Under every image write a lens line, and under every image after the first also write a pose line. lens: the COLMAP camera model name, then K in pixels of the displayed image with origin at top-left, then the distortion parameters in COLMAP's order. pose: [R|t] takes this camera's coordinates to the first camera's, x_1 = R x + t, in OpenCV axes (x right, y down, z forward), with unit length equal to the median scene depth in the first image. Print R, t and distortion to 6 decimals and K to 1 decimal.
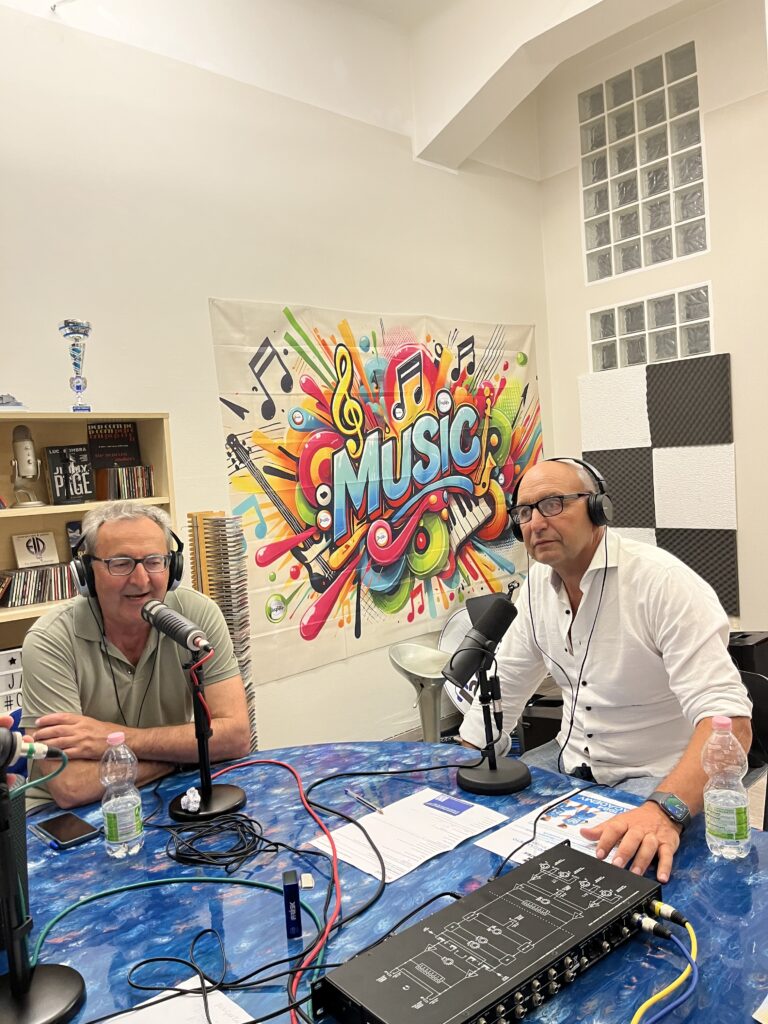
lens RADIAL K [[773.1, 0, 388.0], [0, 773.1, 515.0], [0, 0, 1]] dist [0.078281, -0.118769]
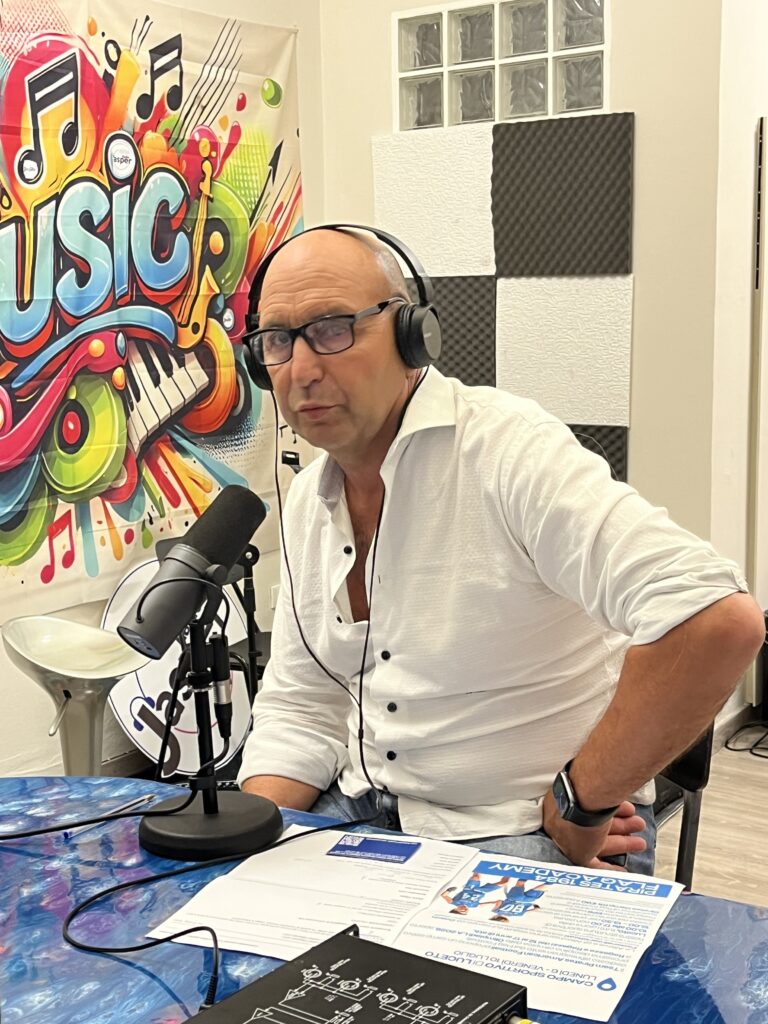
lens RADIAL K [[1414.0, 0, 380.3], [0, 1414.0, 525.8], [0, 0, 1]] dist [0.134769, -0.435428]
pose [[0.966265, 0.017161, 0.256977, -0.000560], [-0.037142, 0.996632, 0.073104, 0.023252], [-0.254857, -0.080183, 0.963649, 0.029521]]
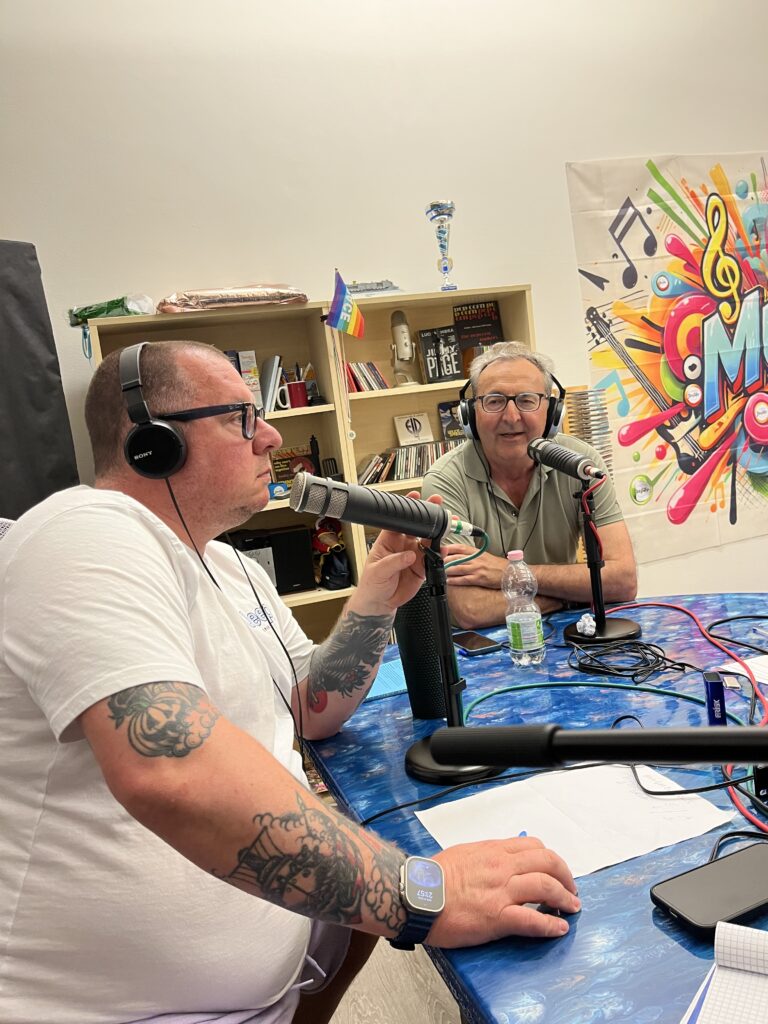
lens RADIAL K [[775.8, 0, 385.3], [0, 775.8, 518.2], [0, 0, 1]] dist [0.041849, -0.039119]
pose [[0.906994, -0.000038, -0.421143, -0.022990], [0.045591, 0.994132, 0.098096, 0.042050], [0.418668, -0.108172, 0.901674, -0.001081]]
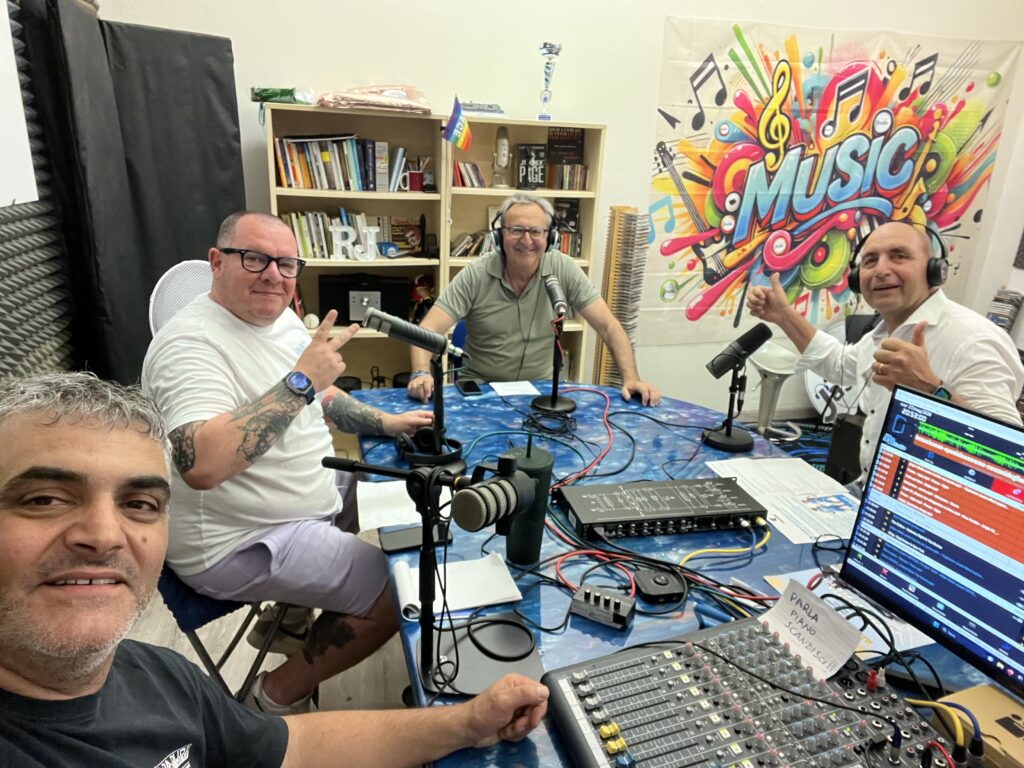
lens RADIAL K [[704.3, 0, 509.8], [0, 704.3, 393.2], [0, 0, 1]] dist [0.055919, -0.052417]
pose [[0.886049, 0.253509, -0.388137, 0.102109], [-0.132034, 0.940561, 0.312911, -0.043010], [0.444392, -0.226007, 0.866854, -0.131912]]
